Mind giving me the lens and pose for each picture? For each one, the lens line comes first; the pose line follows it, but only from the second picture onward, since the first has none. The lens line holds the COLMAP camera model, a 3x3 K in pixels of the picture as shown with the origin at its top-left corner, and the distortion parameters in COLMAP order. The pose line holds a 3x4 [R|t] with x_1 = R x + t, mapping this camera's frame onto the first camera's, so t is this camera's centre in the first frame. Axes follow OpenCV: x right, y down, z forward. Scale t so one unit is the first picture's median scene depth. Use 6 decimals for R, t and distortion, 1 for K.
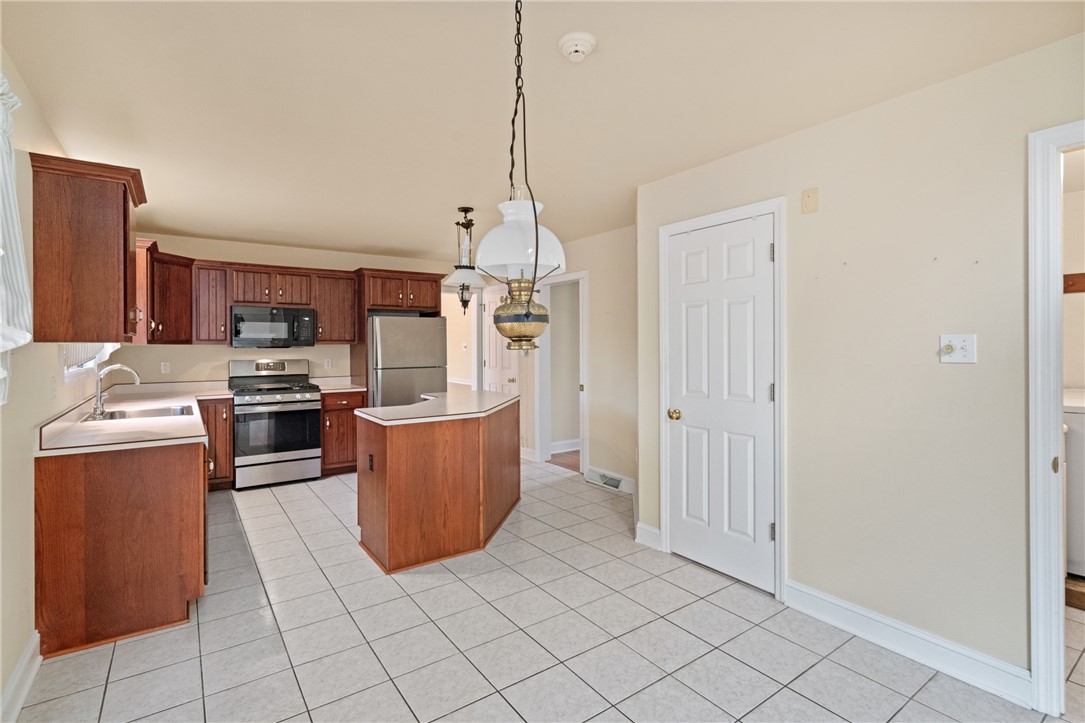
lens RADIAL K [[510.3, 0, 532.0], [0, 510.3, 346.2], [0, 0, 1]] dist [-0.001278, -0.000038]
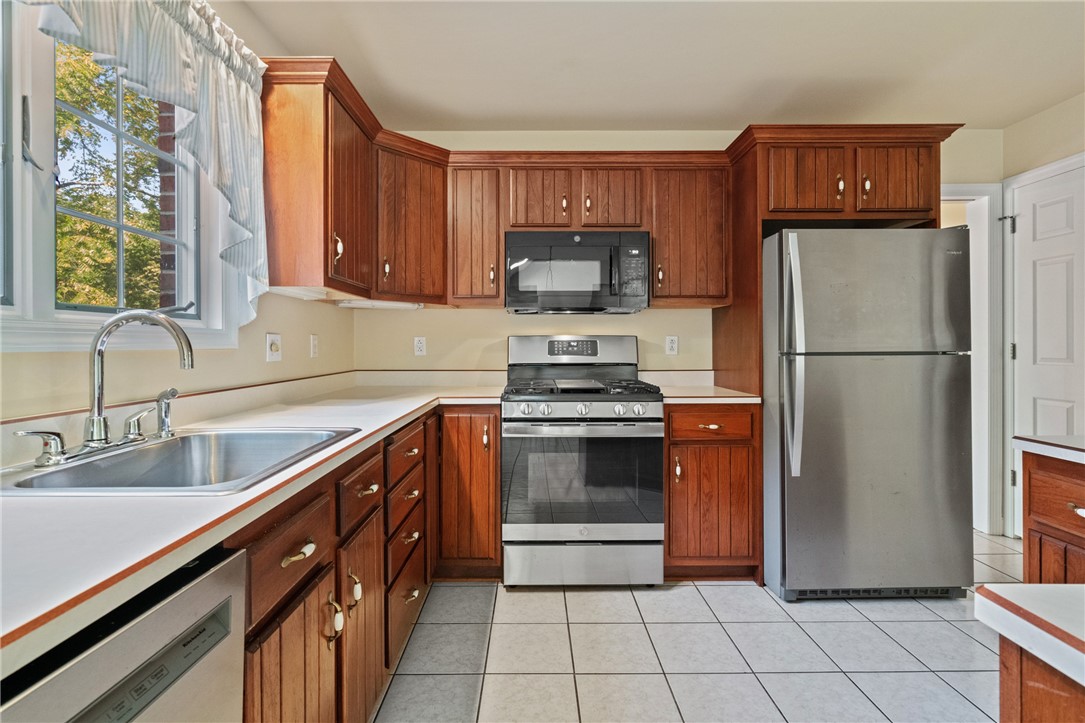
lens RADIAL K [[510.3, 0, 535.4], [0, 510.3, 342.6], [0, 0, 1]] dist [-0.001278, -0.000038]
pose [[0.823570, 0.001159, -0.567213, -0.243651], [-0.001287, 0.999999, 0.000176, 0.035693], [0.567213, 0.000585, 0.823571, 0.544358]]
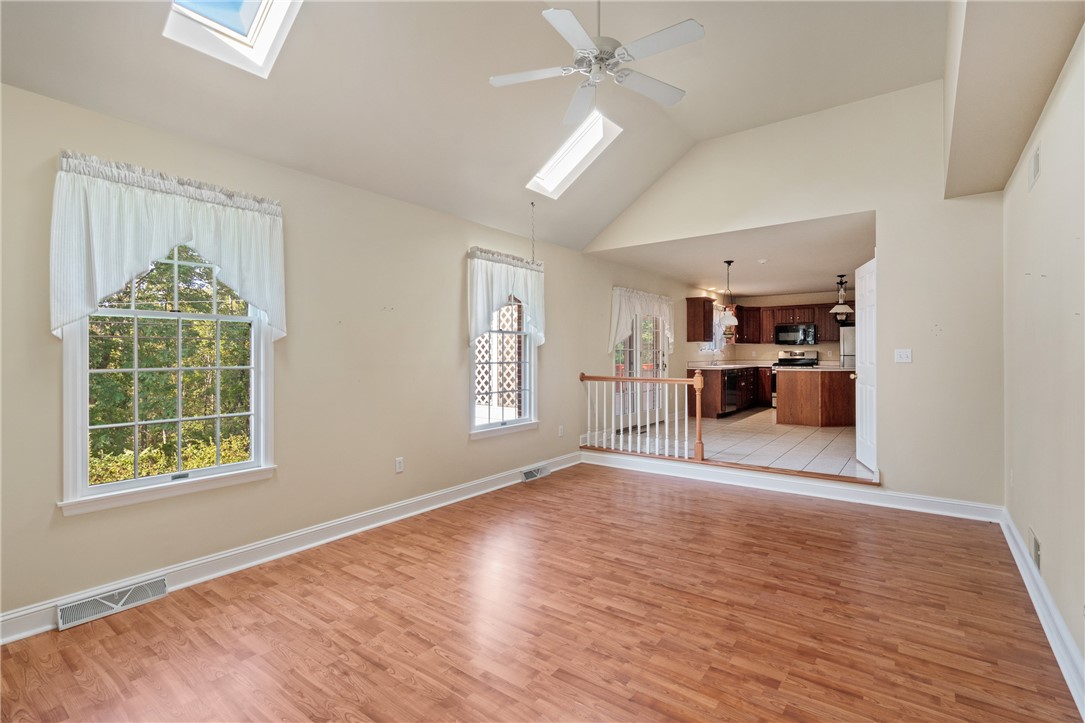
lens RADIAL K [[510.3, 0, 539.8], [0, 510.3, 356.5], [0, 0, 1]] dist [-0.001278, -0.000038]
pose [[0.313480, 0.006389, -0.949573, 1.136433], [0.000142, 0.999977, 0.006775, 0.035859], [0.949595, -0.002258, 0.313472, -0.635694]]
